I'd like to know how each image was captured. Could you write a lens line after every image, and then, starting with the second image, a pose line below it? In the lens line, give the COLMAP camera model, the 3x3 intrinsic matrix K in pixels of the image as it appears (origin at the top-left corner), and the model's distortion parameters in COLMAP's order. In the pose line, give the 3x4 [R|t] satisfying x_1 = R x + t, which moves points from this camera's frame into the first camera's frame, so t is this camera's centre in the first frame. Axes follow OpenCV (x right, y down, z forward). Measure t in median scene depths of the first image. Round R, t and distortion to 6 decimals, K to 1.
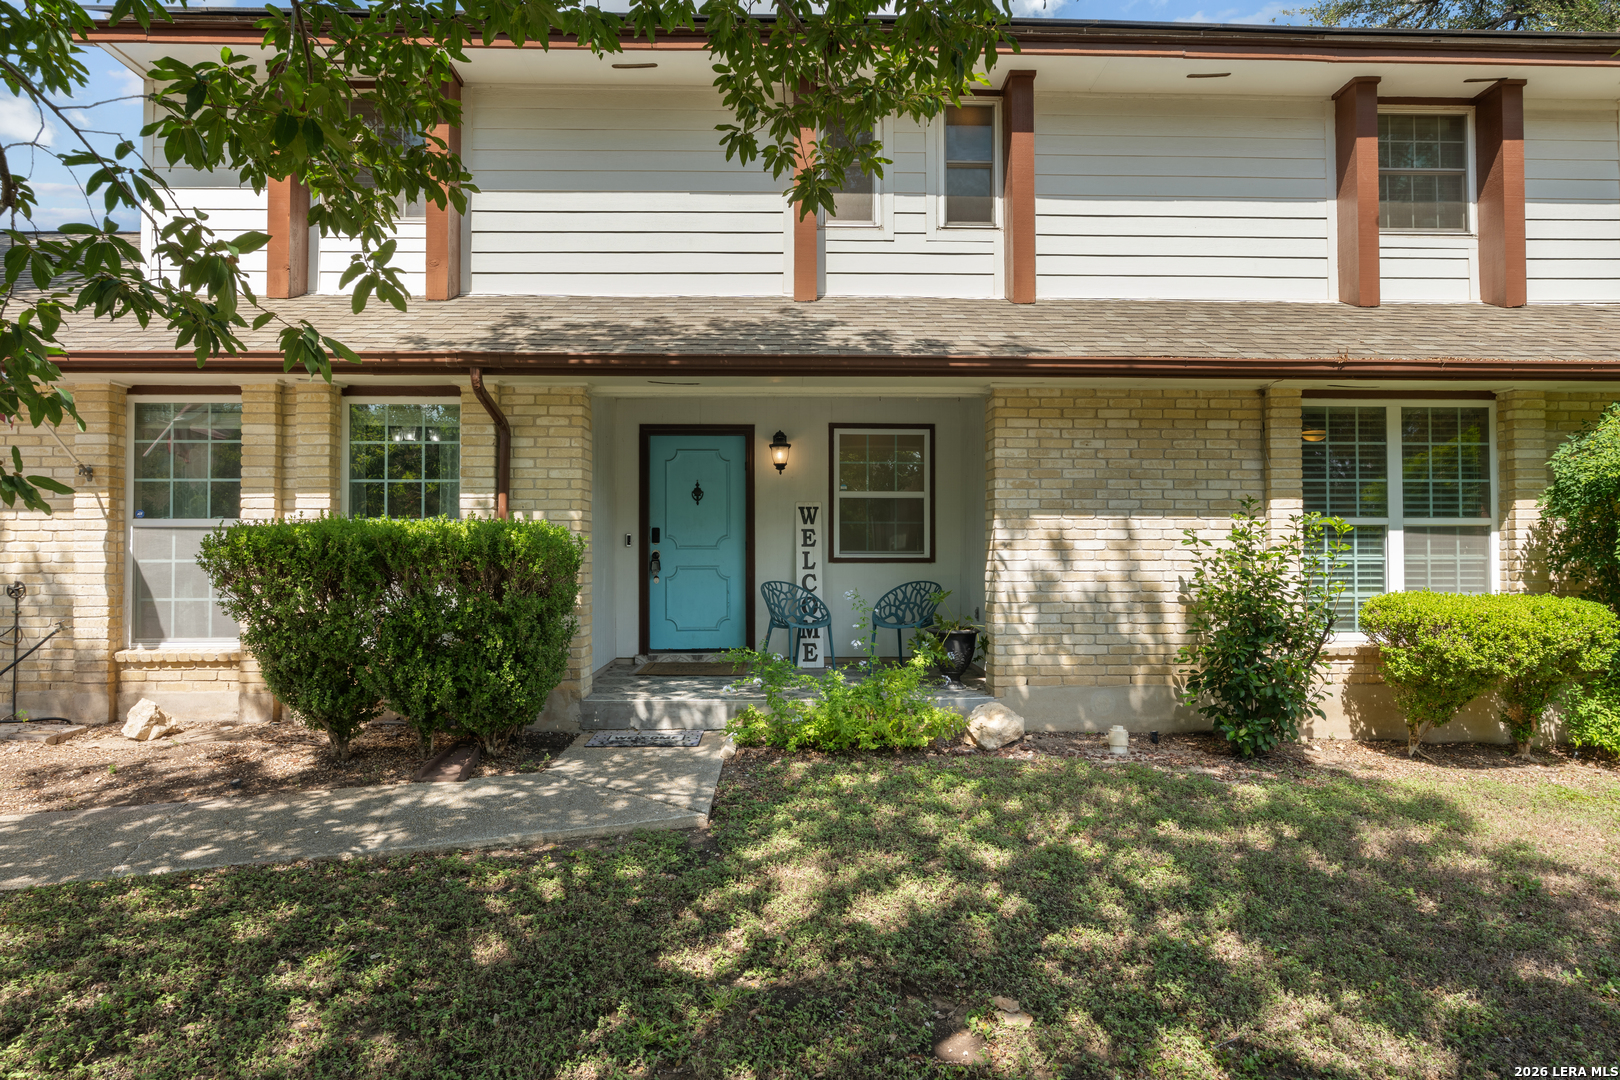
lens RADIAL K [[909.7, 0, 813.8], [0, 909.7, 542.4], [0, 0, 1]] dist [-0.002304, 0.000359]
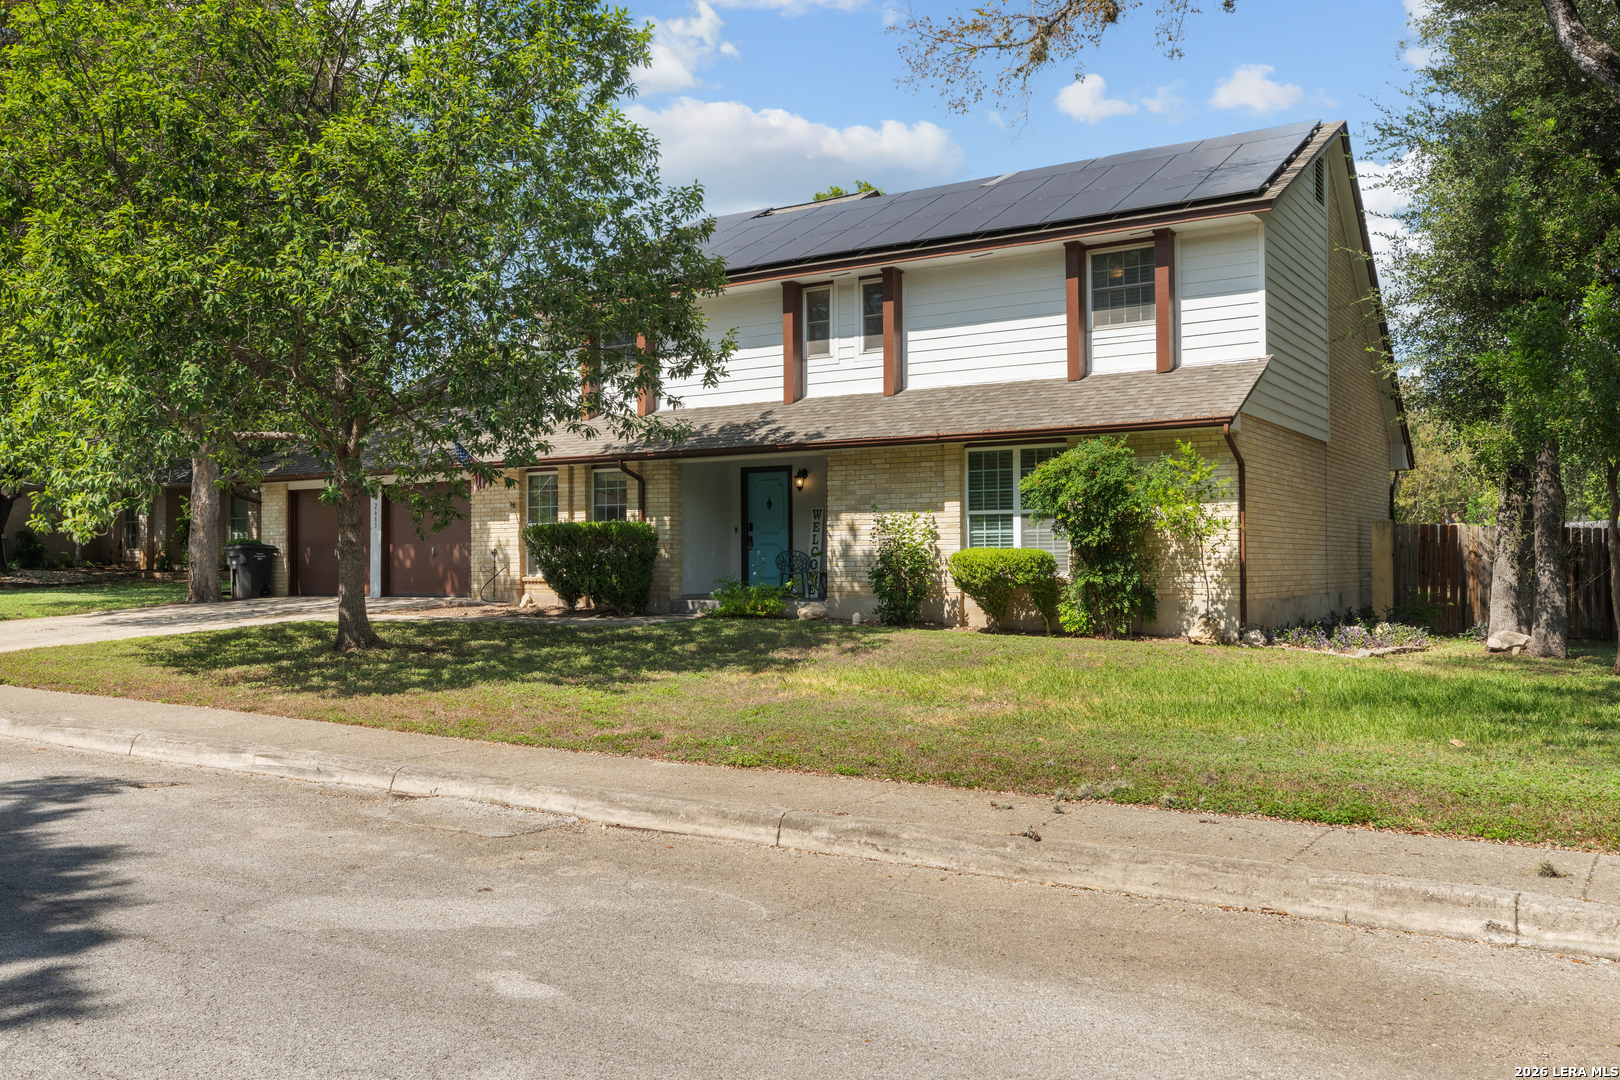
lens RADIAL K [[1331.9, 0, 805.8], [0, 1331.9, 552.0], [0, 0, 1]] dist [0.141113, 0.002203]
pose [[0.818313, -0.006368, -0.574738, 1.885993], [0.009462, 0.999952, 0.002392, 0.047900], [0.574696, -0.007396, 0.818334, -1.483168]]
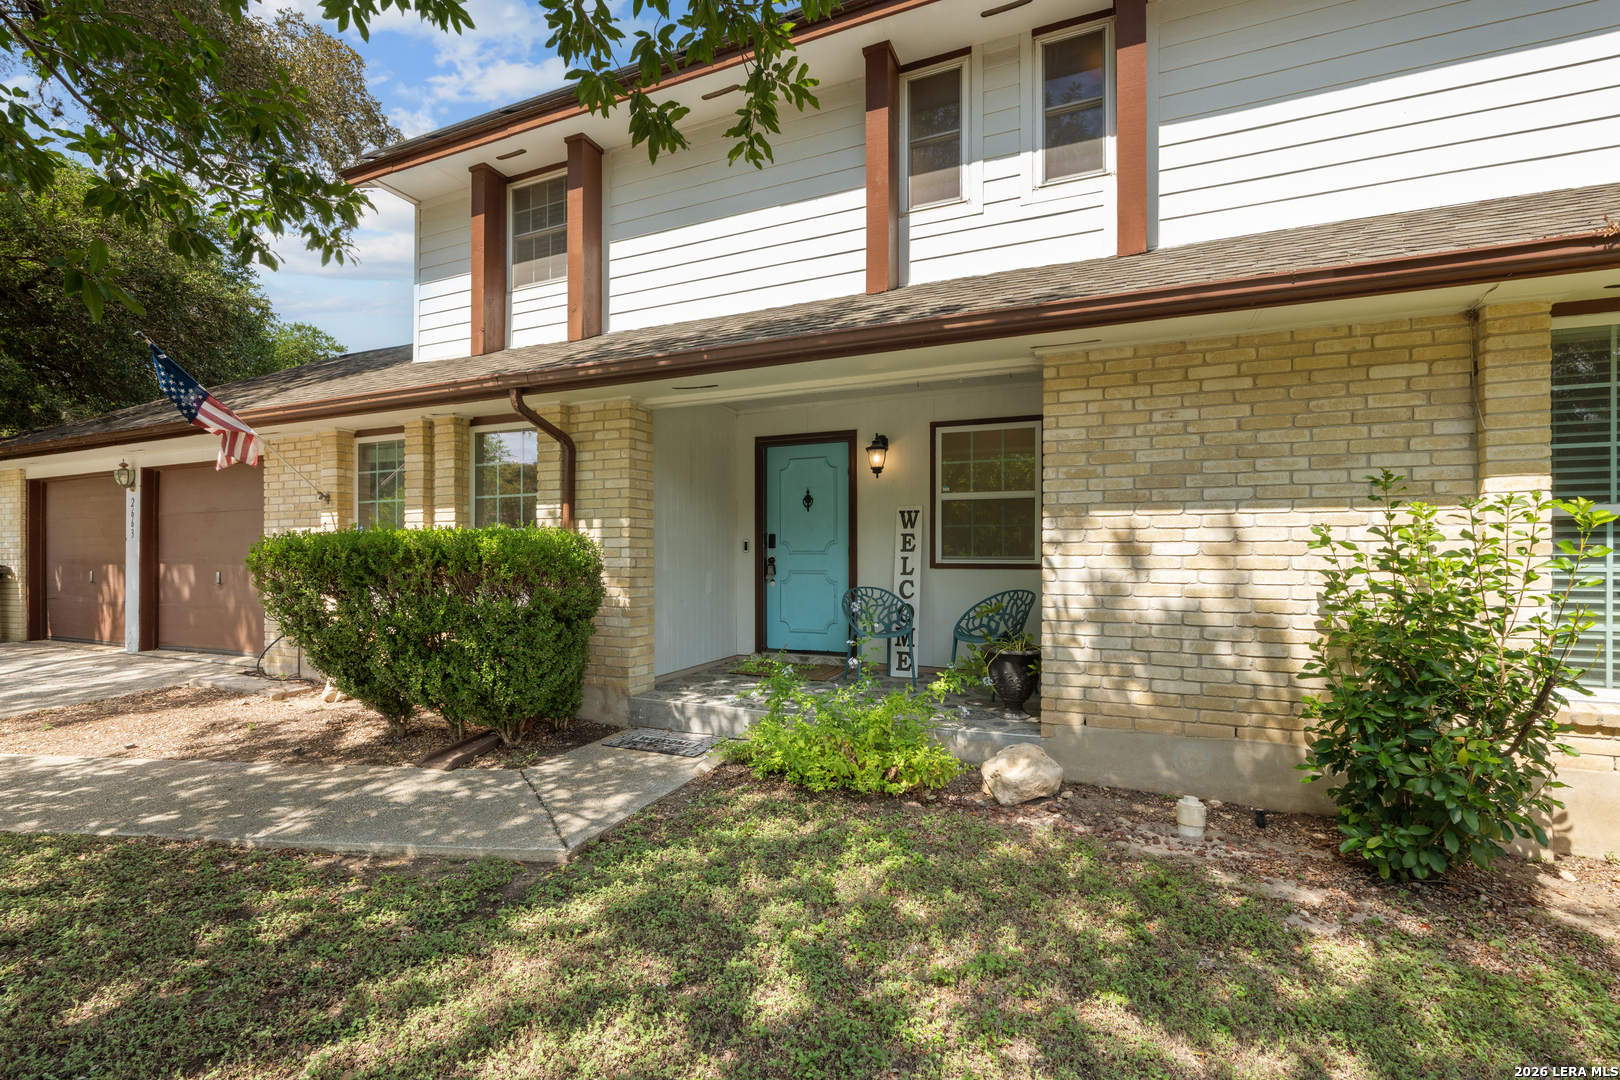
lens RADIAL K [[719.5, 0, 810.2], [0, 719.5, 558.3], [0, 0, 1]] dist [-0.004109, -0.000377]
pose [[0.903753, 0.001816, -0.428050, 0.286617], [0.004266, 0.999903, 0.013249, 0.001359], [0.428033, -0.013800, 0.903658, 0.330949]]
